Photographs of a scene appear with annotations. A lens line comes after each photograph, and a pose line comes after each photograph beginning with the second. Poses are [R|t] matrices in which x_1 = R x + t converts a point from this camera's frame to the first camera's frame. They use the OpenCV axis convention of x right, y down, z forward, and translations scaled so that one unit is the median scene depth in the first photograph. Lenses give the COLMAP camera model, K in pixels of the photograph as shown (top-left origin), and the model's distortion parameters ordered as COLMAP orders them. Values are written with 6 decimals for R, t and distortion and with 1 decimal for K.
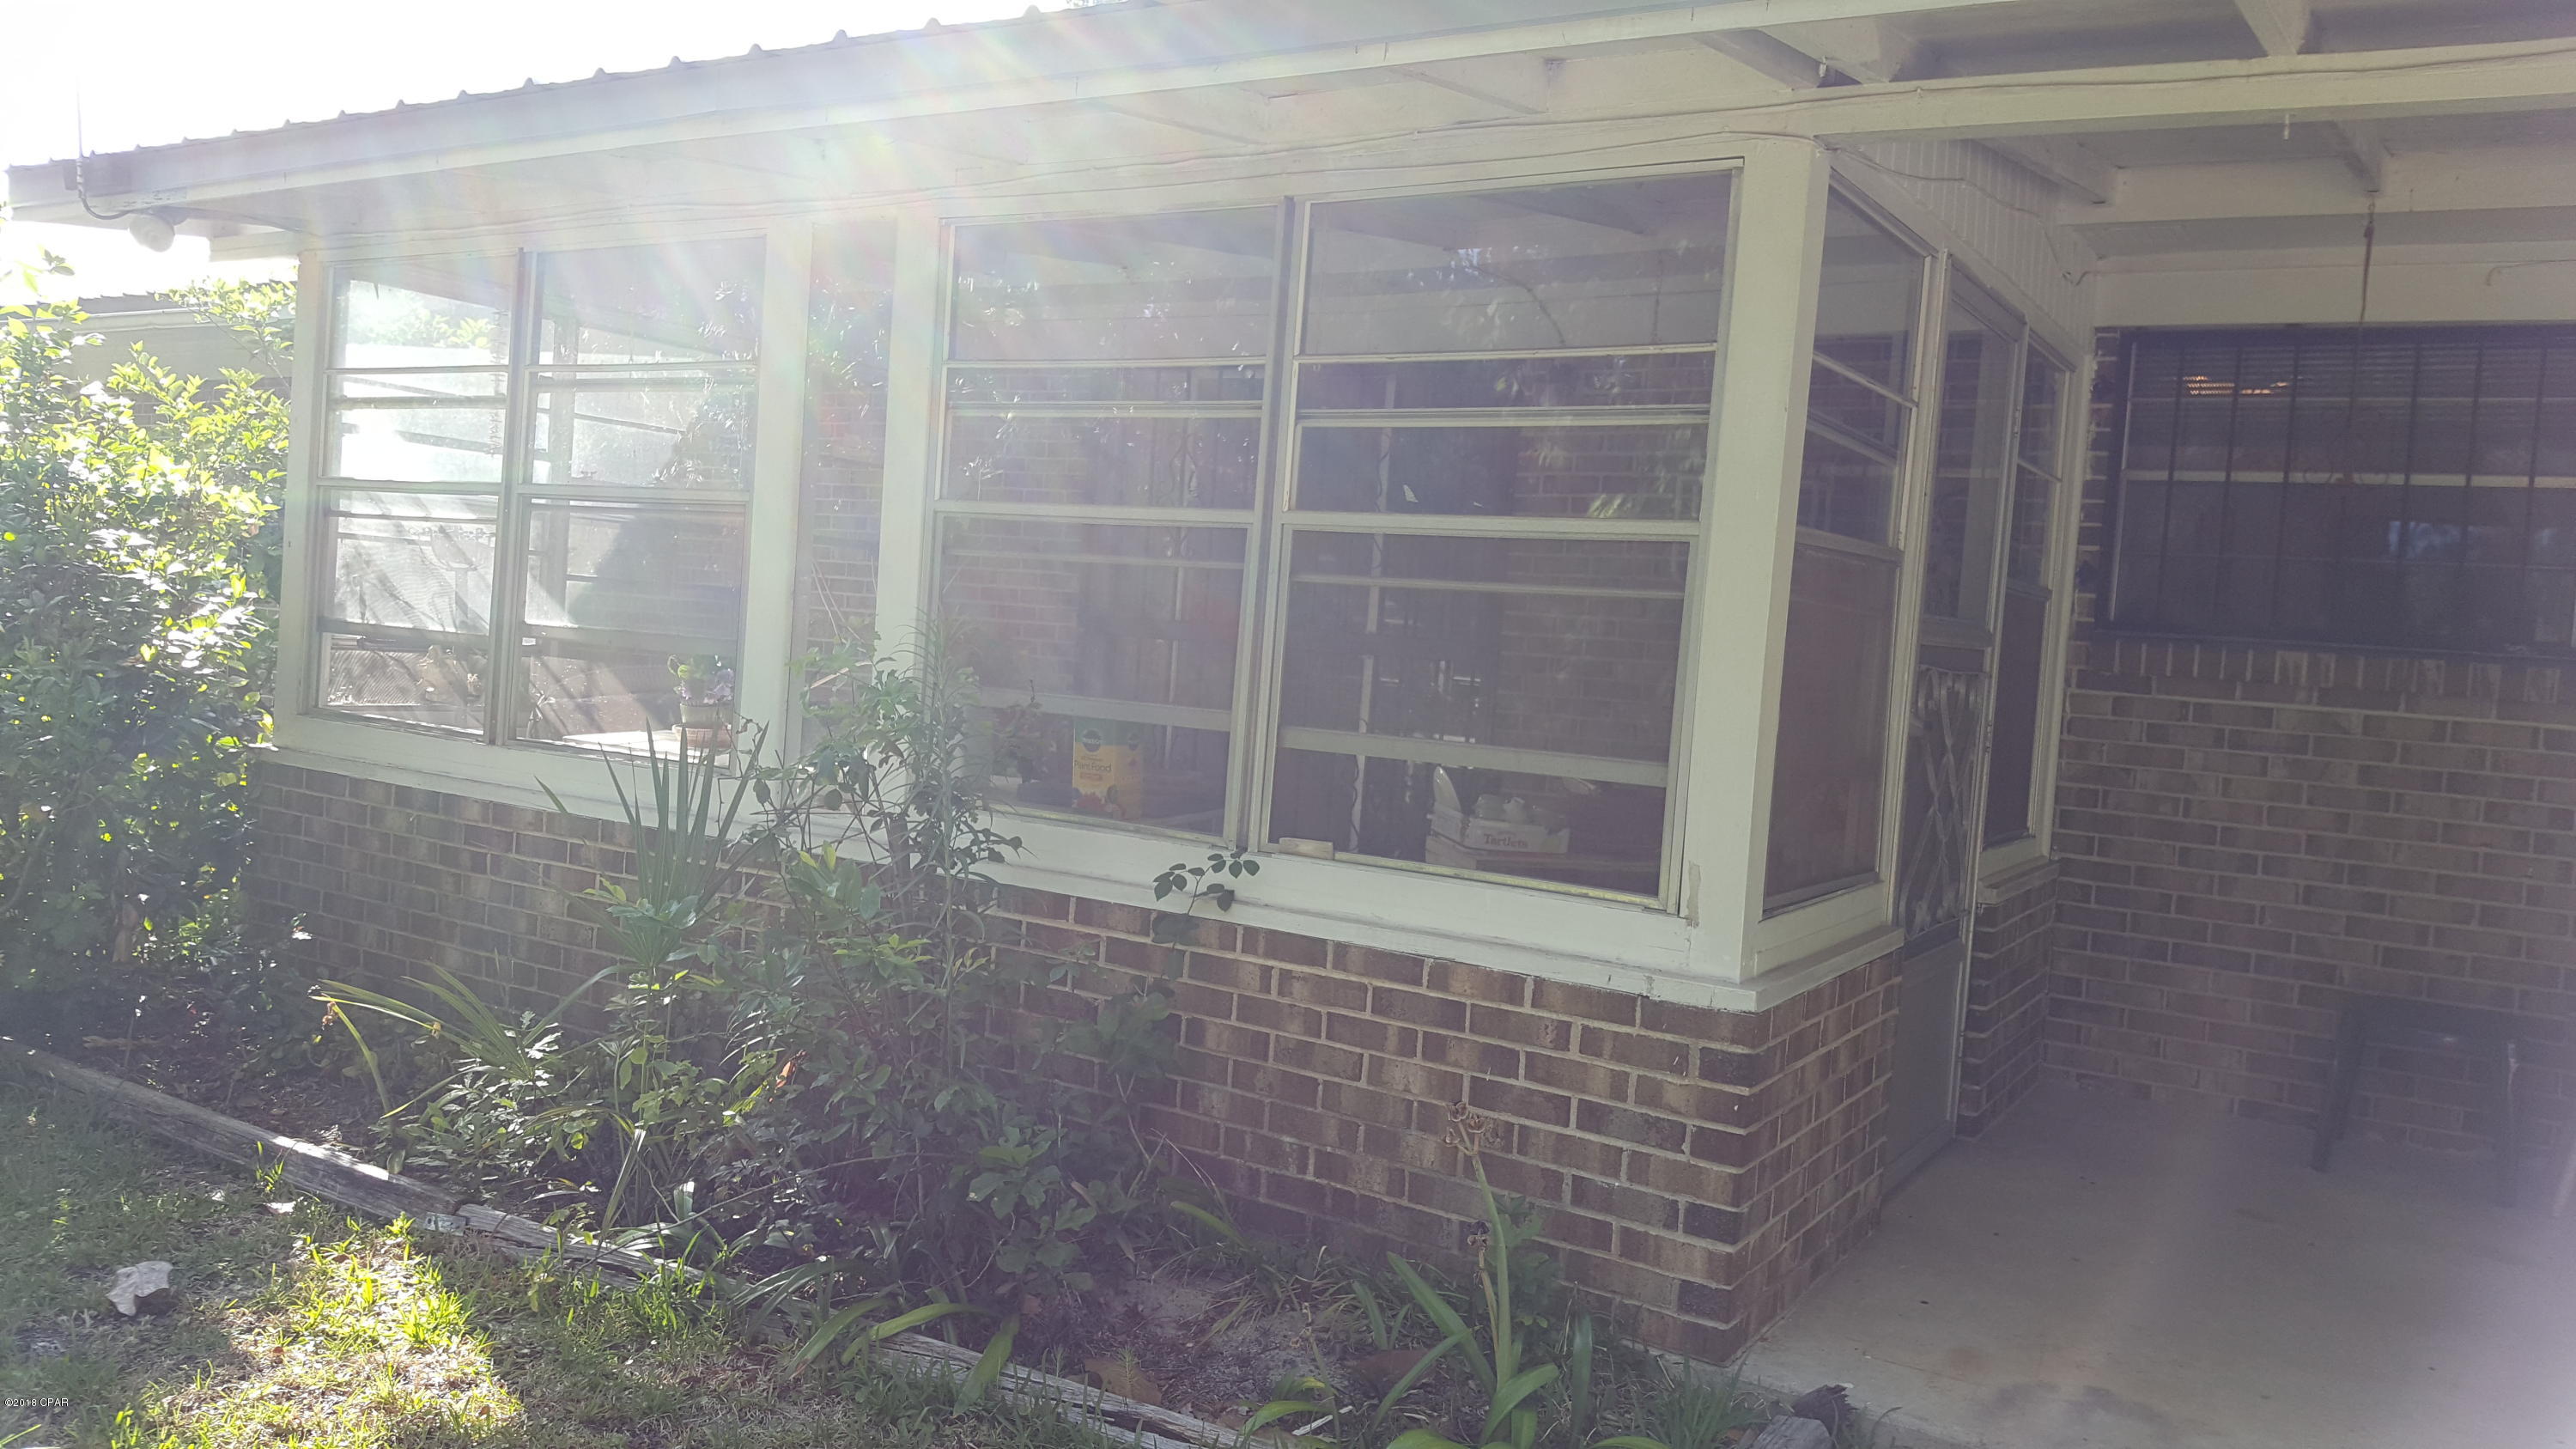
lens RADIAL K [[1905.4, 0, 1218.3], [0, 1905.4, 719.3], [0, 0, 1]] dist [0.098575, -0.238215]
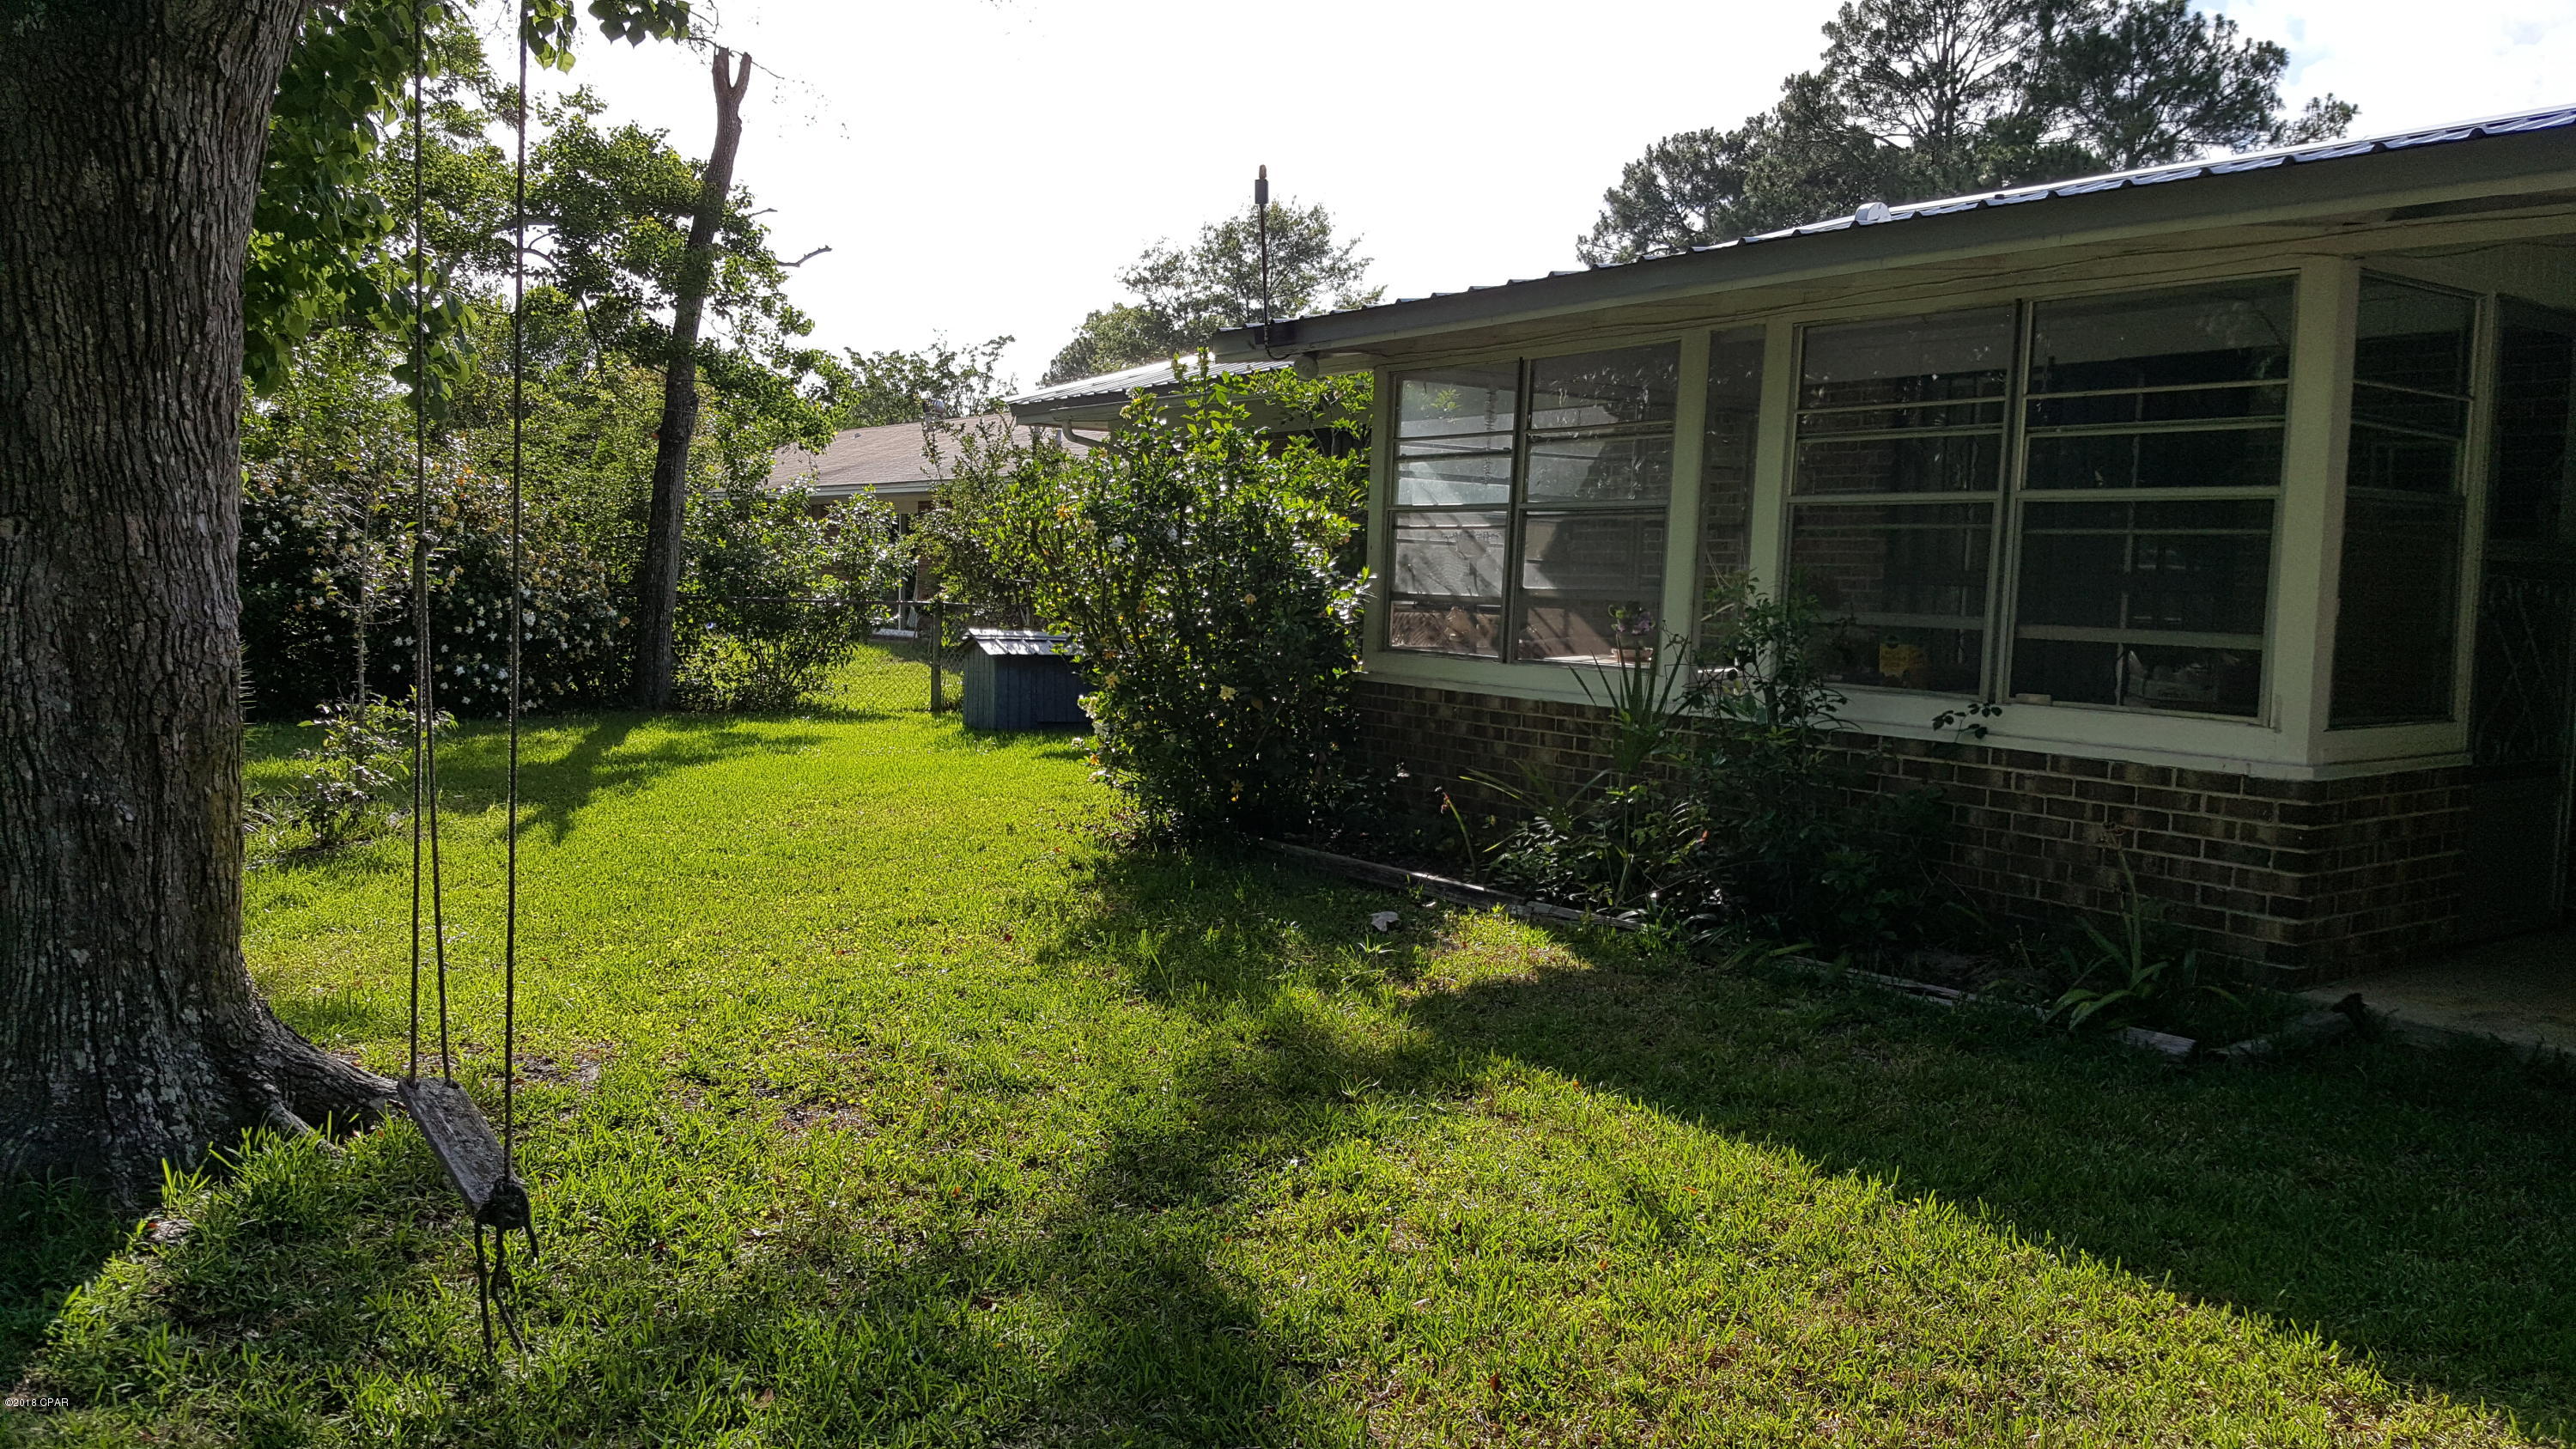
lens RADIAL K [[1905.4, 0, 1218.3], [0, 1905.4, 719.3], [0, 0, 1]] dist [0.098575, -0.238215]
pose [[0.915783, -0.012264, -0.401487, 0.066933], [0.015077, 0.999879, 0.003846, 0.066568], [0.401391, -0.009576, 0.915857, -0.763281]]
